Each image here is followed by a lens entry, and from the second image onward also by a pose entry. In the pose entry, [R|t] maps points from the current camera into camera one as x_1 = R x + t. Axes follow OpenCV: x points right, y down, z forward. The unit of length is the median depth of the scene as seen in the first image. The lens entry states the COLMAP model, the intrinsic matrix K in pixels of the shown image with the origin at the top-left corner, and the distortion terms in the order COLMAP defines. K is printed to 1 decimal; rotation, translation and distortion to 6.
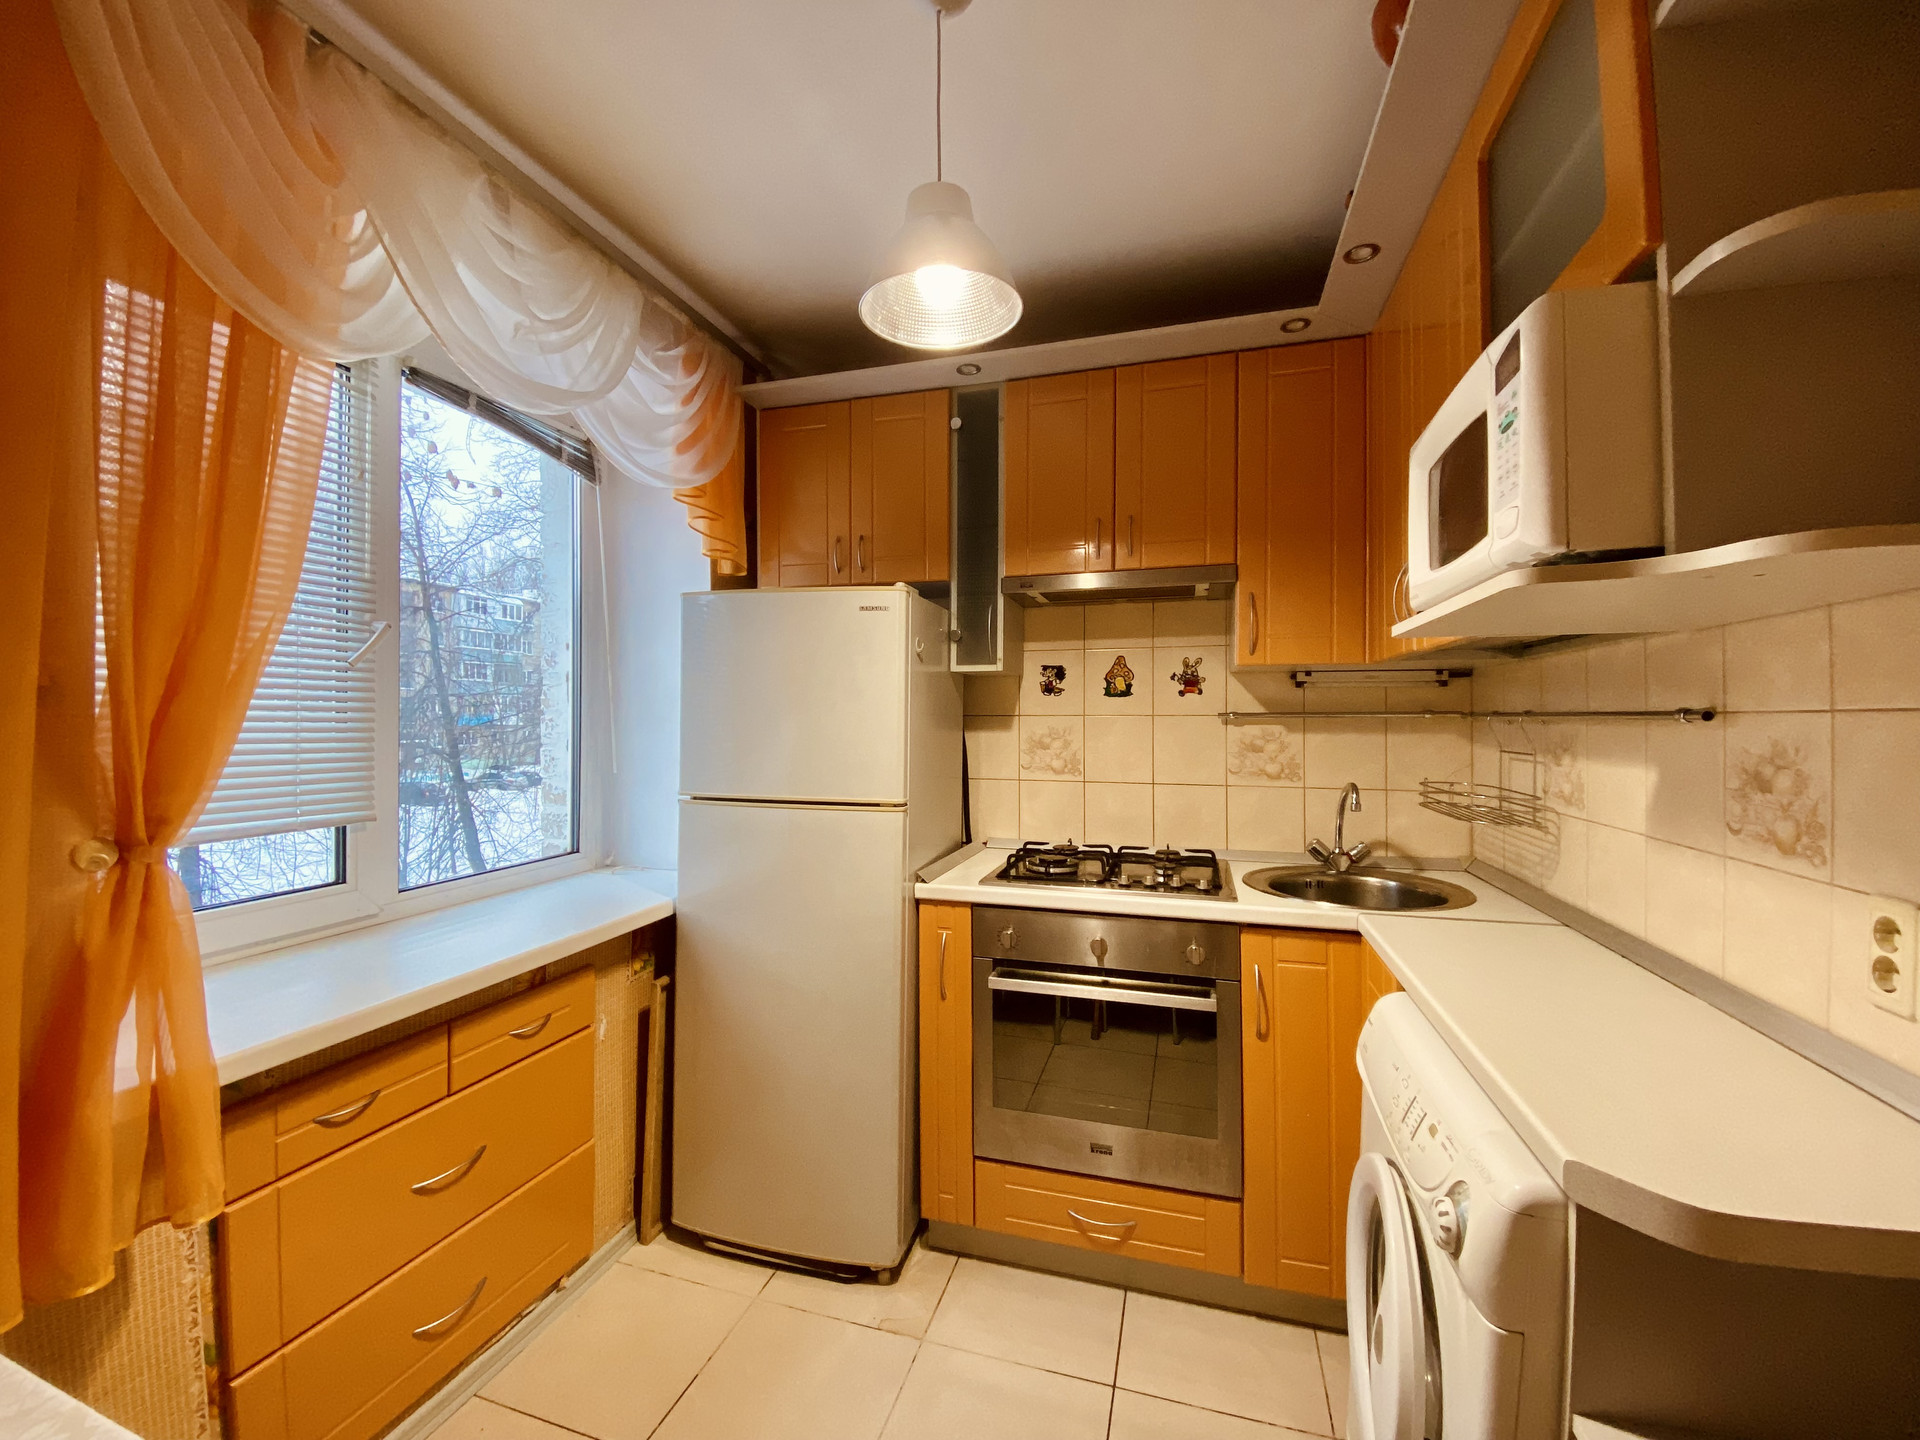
lens RADIAL K [[762.8, 0, 960.0], [0, 762.8, 720.0], [0, 0, 1]] dist [0.000351, -0.000006]
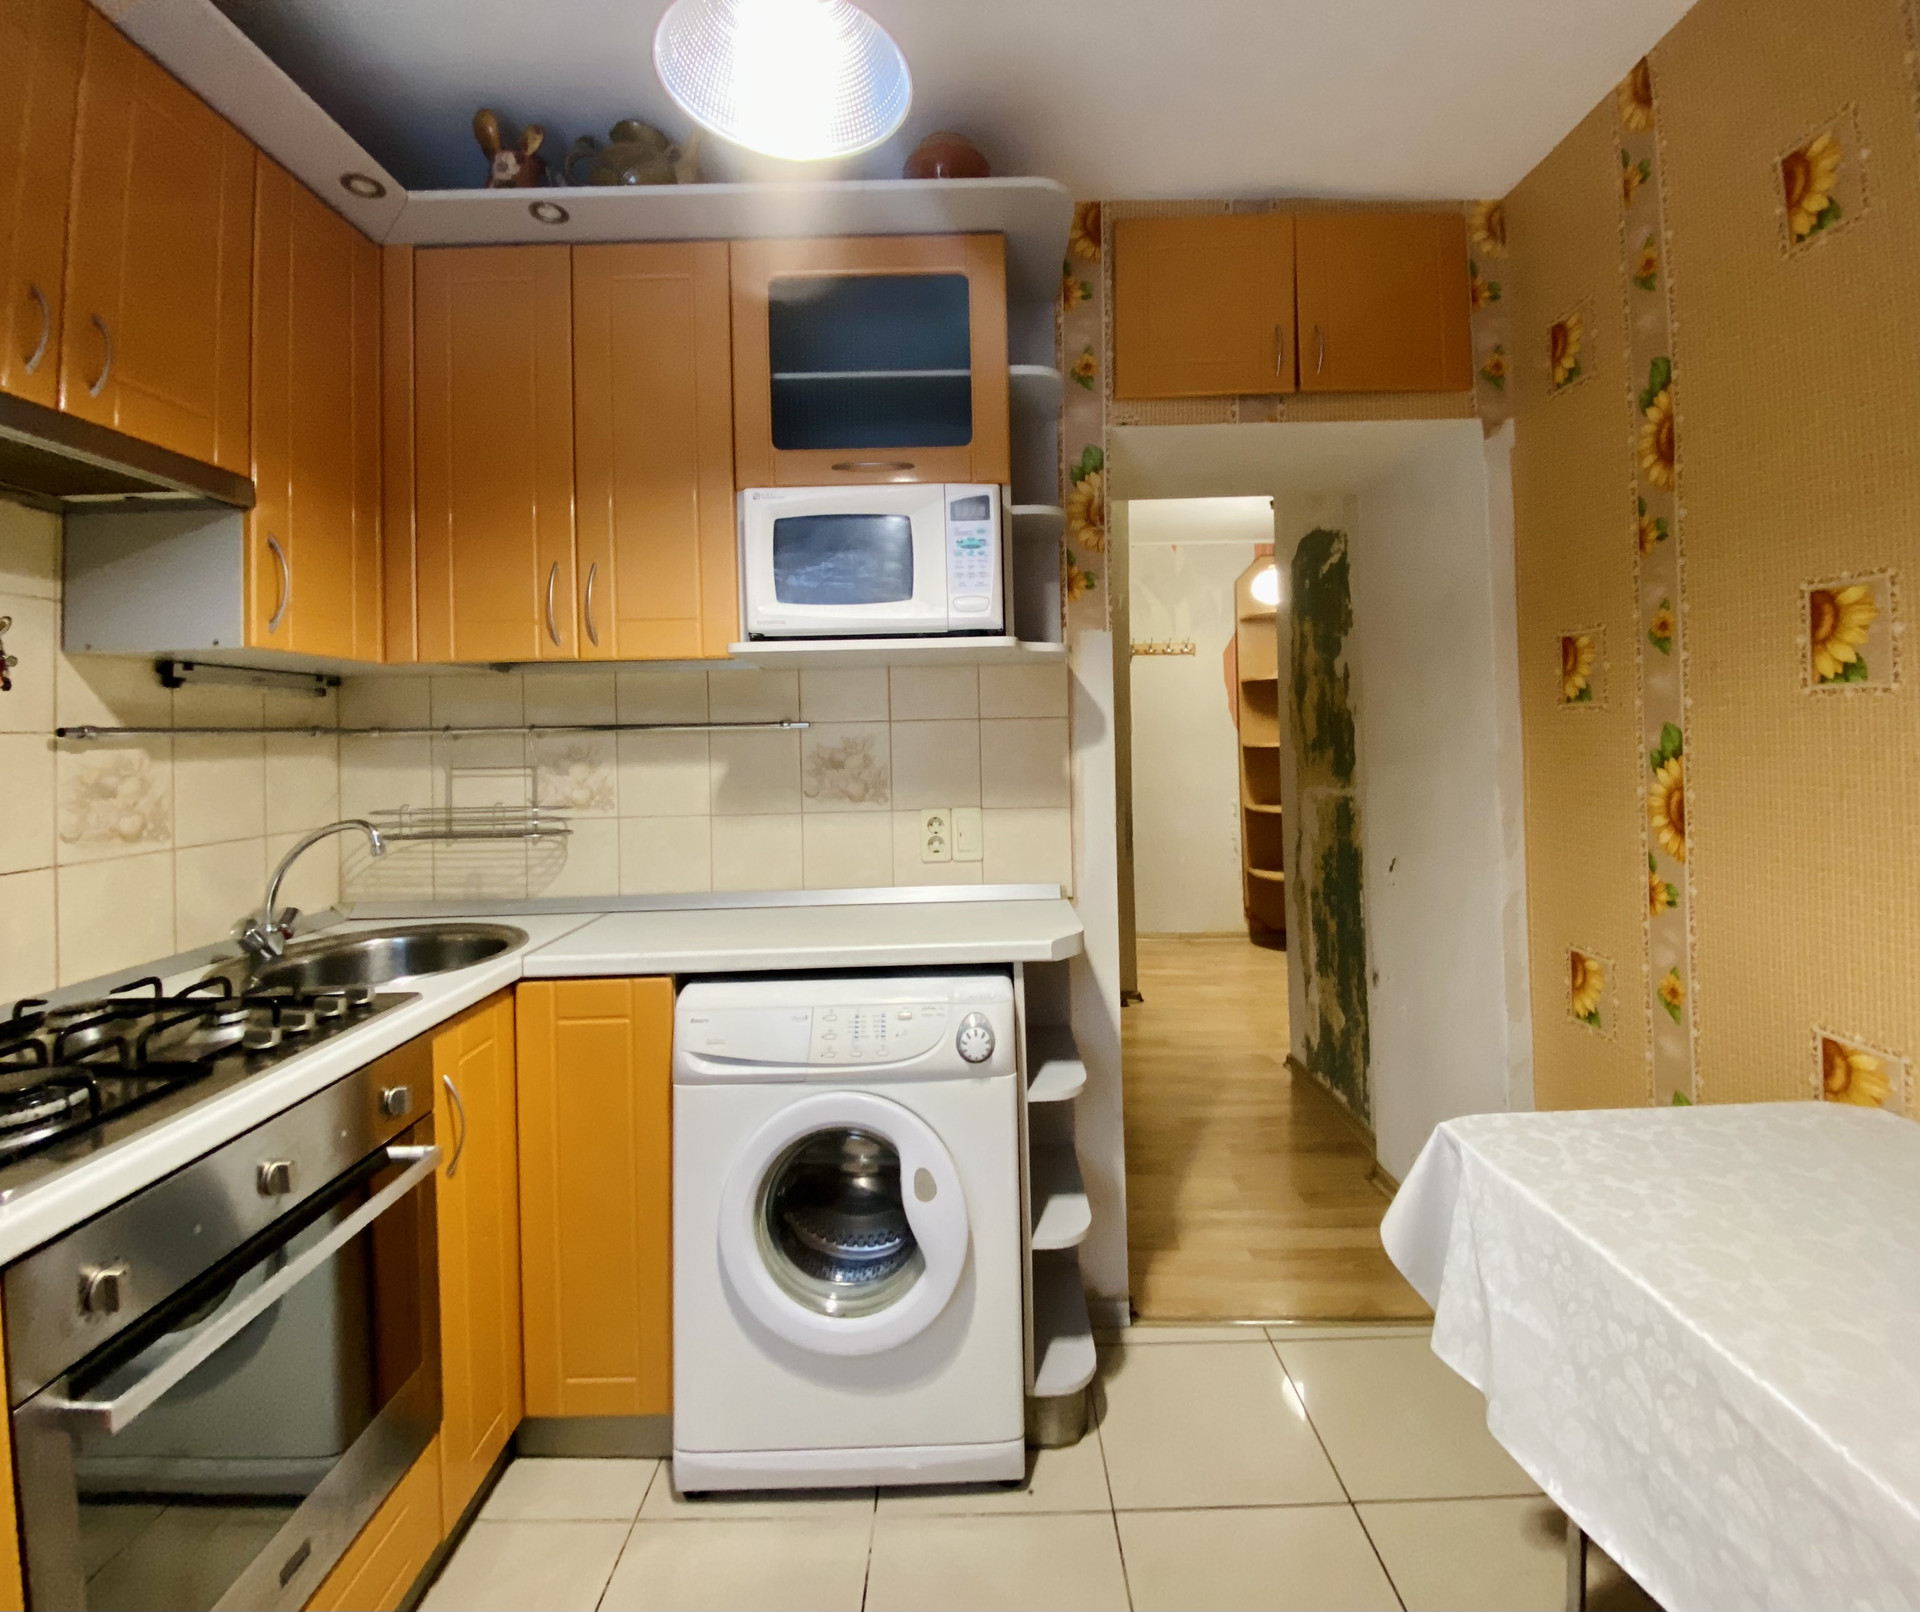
lens RADIAL K [[854.9, 0, 1004.0], [0, 854.9, 709.7], [0, 0, 1]] dist [0.001114, 0.000085]
pose [[-0.301154, 0.029539, 0.953118, -0.423797], [0.022262, 0.999465, -0.023941, 0.007200], [-0.953316, 0.014009, -0.301651, 0.572096]]
